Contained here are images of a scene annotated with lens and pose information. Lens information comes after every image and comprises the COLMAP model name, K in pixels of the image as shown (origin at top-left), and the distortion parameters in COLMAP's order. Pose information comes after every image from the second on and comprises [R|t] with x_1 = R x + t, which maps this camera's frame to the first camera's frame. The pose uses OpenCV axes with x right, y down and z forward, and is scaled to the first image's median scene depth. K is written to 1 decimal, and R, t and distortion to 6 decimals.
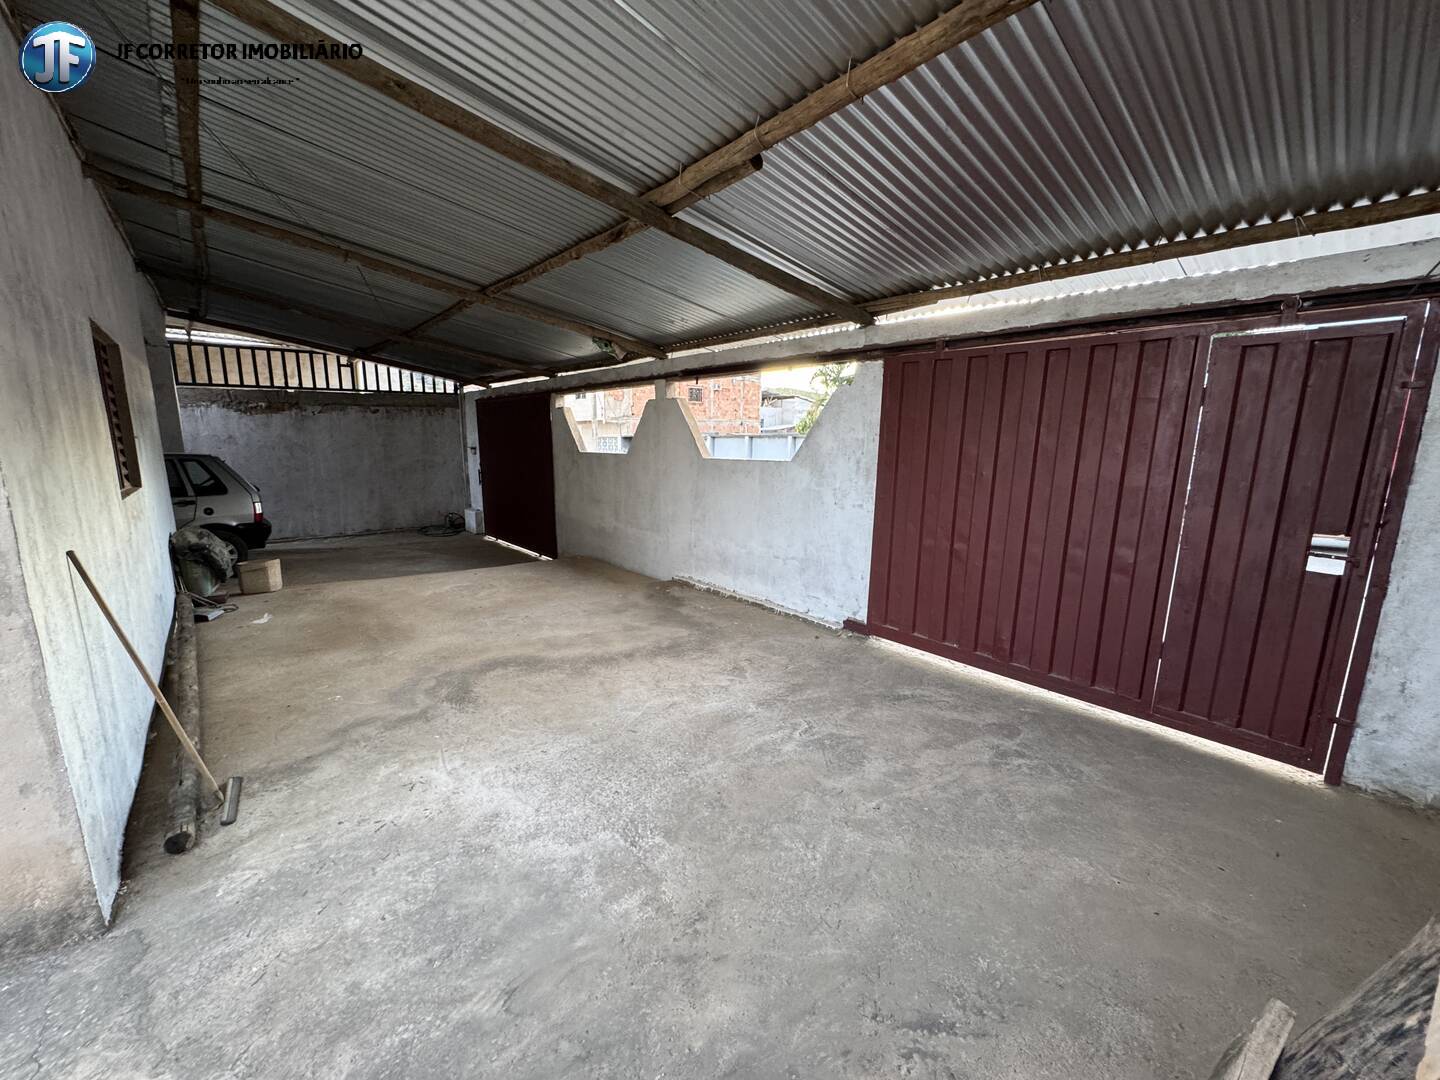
lens RADIAL K [[572.5, 0, 719.7], [0, 572.5, 532.6], [0, 0, 1]] dist [-0.002762, -0.000197]
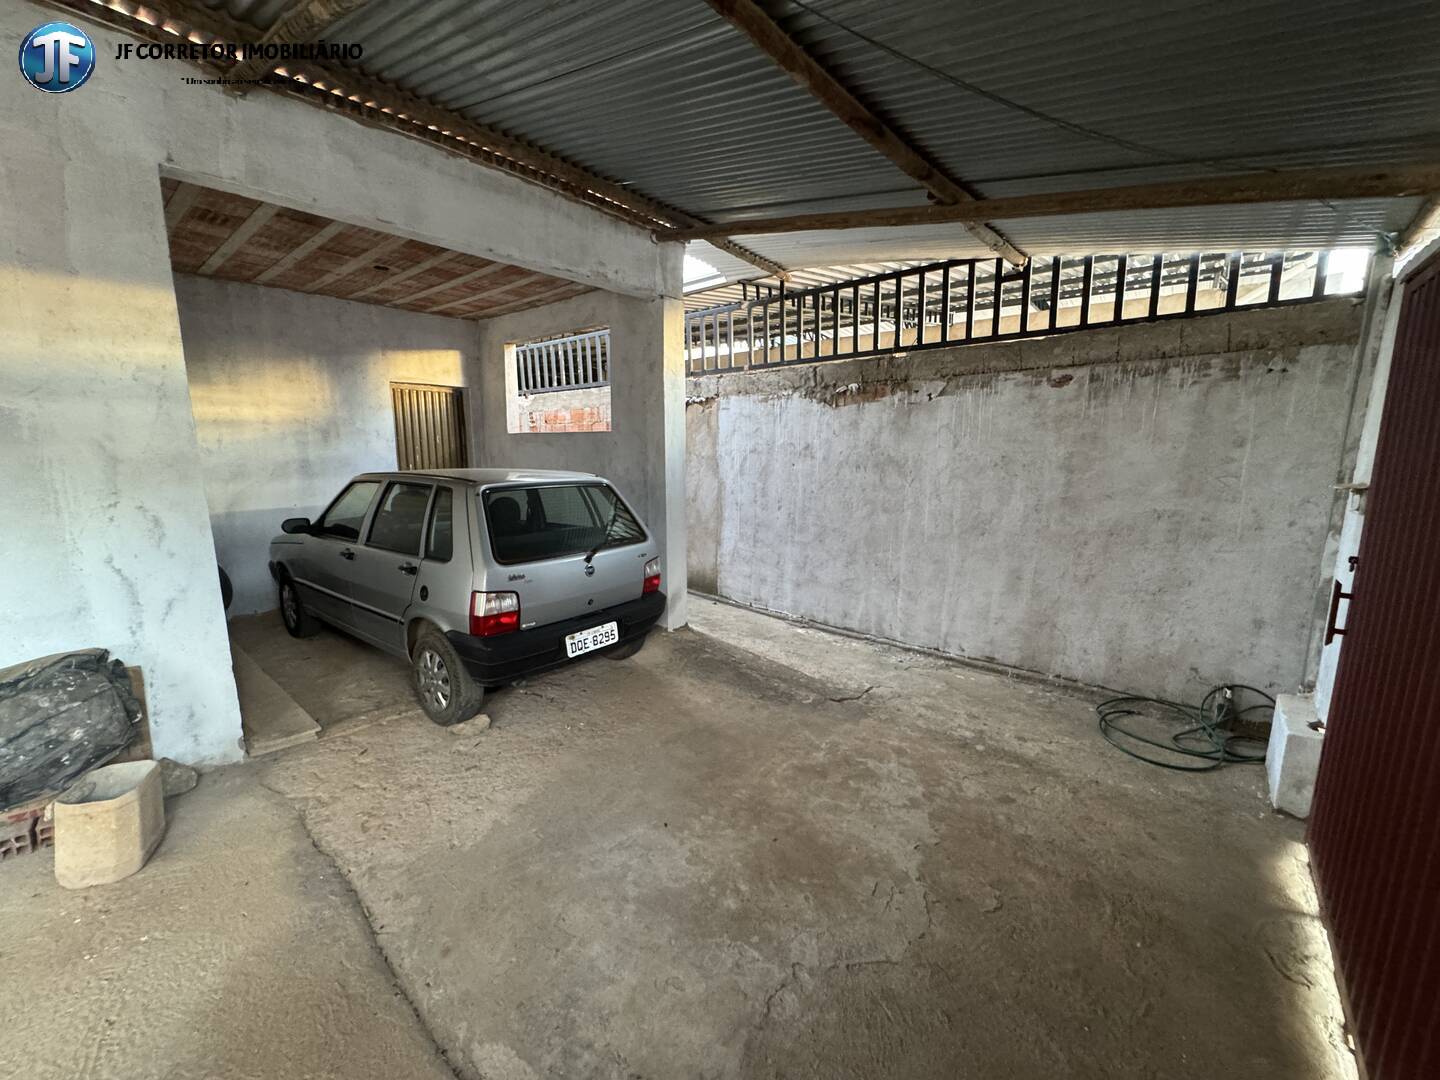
lens RADIAL K [[574.4, 0, 718.7], [0, 574.4, 539.5], [0, 0, 1]] dist [-0.001205, 0.000161]
pose [[0.144813, 0.145463, -0.978708, -0.252303], [-0.171509, 0.977852, 0.119959, -0.121633], [0.974481, 0.150486, 0.166554, 0.782408]]
